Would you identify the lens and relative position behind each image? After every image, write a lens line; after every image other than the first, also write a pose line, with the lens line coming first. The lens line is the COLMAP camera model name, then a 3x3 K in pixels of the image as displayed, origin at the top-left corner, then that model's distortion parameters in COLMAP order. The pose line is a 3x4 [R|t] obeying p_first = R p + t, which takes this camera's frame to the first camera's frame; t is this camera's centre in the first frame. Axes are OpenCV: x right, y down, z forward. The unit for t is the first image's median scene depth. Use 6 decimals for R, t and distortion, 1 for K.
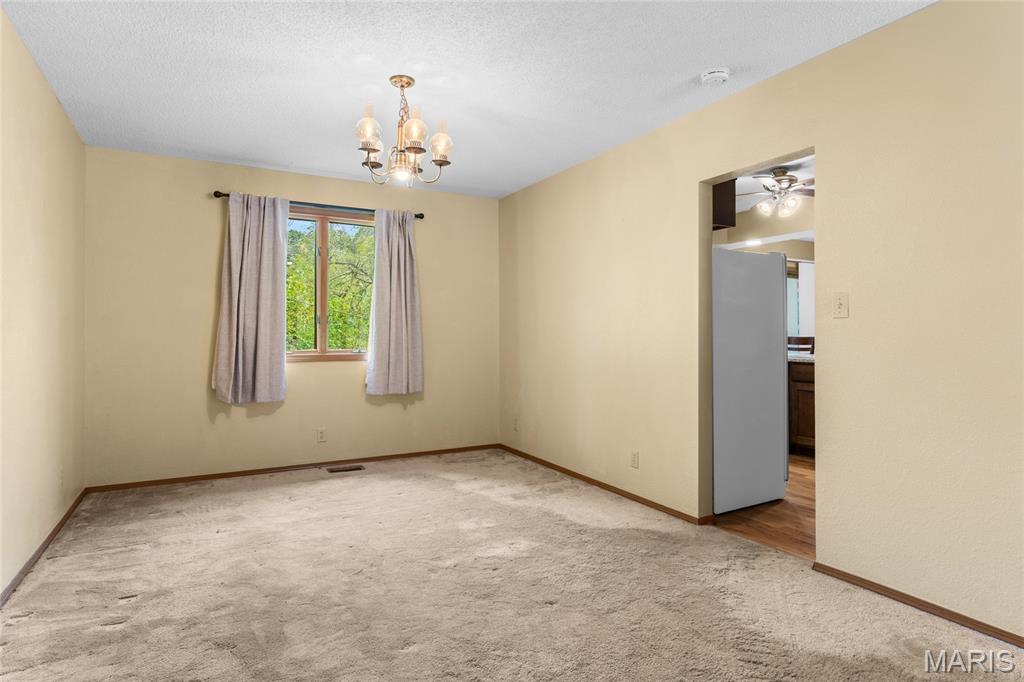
lens RADIAL K [[551.0, 0, 513.1], [0, 551.0, 331.4], [0, 0, 1]] dist [0.001260, 0.000440]
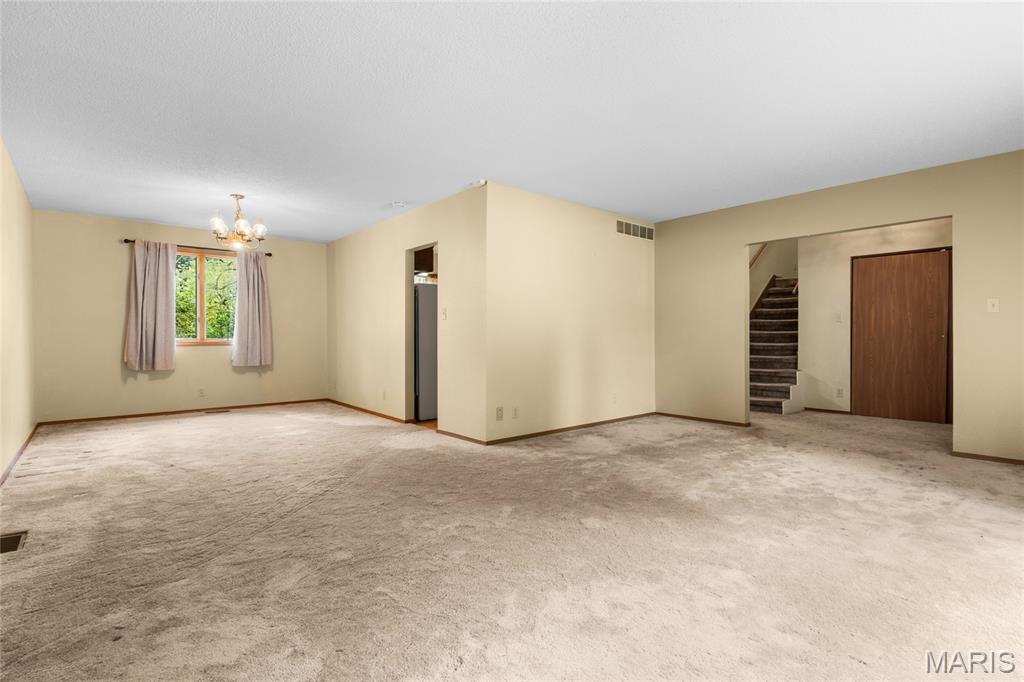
lens RADIAL K [[491.3, 0, 512.0], [0, 491.3, 341.0], [0, 0, 1]] dist [-0.000485, 0.000005]
pose [[0.981523, -0.002804, 0.191324, 0.281839], [-0.000840, 0.999820, 0.018963, 0.014399], [-0.191343, -0.018773, 0.981344, -0.604867]]
